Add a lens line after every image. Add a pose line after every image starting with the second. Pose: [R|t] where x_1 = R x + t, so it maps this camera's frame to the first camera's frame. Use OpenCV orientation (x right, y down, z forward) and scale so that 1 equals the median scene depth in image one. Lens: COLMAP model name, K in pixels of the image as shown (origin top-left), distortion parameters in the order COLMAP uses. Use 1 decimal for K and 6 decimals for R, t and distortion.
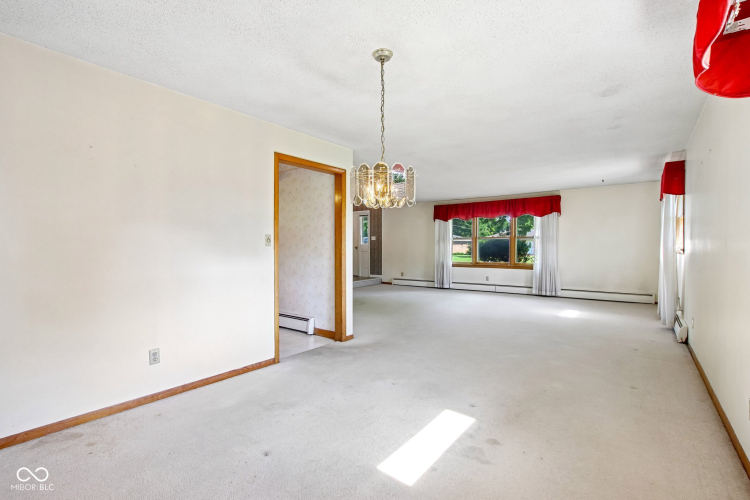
lens RADIAL K [[349.8, 0, 376.6], [0, 349.8, 247.9], [0, 0, 1]] dist [-0.016800, 0.000205]
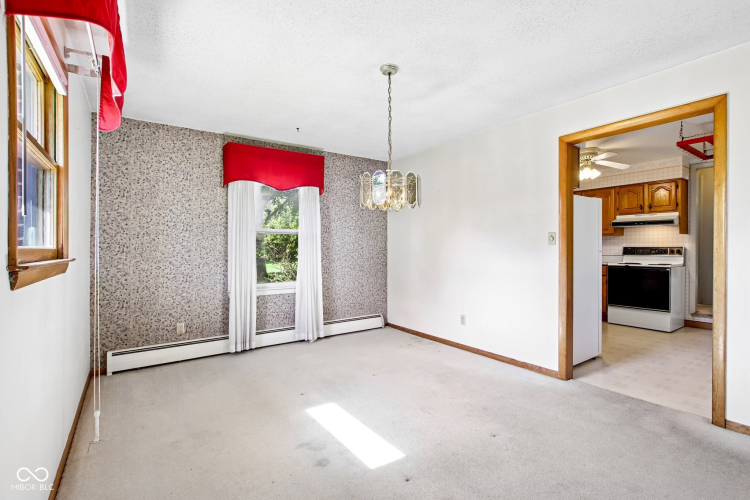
lens RADIAL K [[349.8, 0, 376.6], [0, 349.8, 247.9], [0, 0, 1]] dist [-0.016800, 0.000205]
pose [[-0.289199, 0.007394, -0.957240, 0.975664], [-0.001422, 0.999966, 0.008154, -0.004890], [0.957268, 0.003719, -0.289179, 1.180829]]
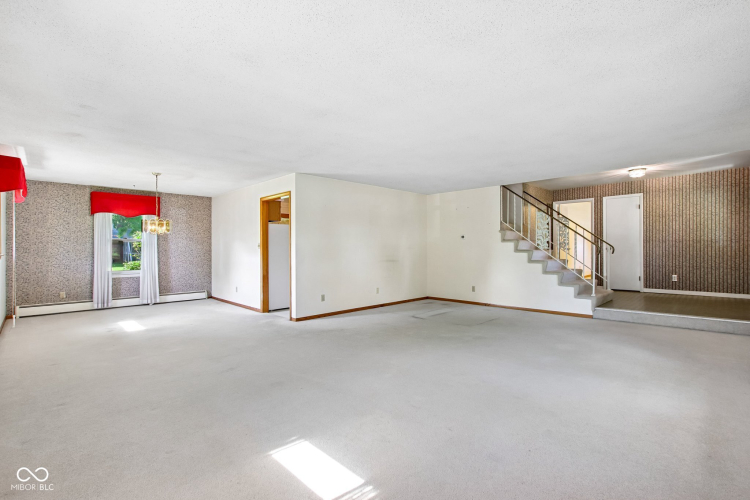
lens RADIAL K [[348.3, 0, 376.1], [0, 348.3, 251.1], [0, 0, 1]] dist [-0.013800, -0.000116]
pose [[-0.134719, 0.011033, -0.990822, 2.059756], [-0.004974, 0.999918, 0.011811, -0.027214], [0.990871, 0.006520, -0.134653, 2.651111]]
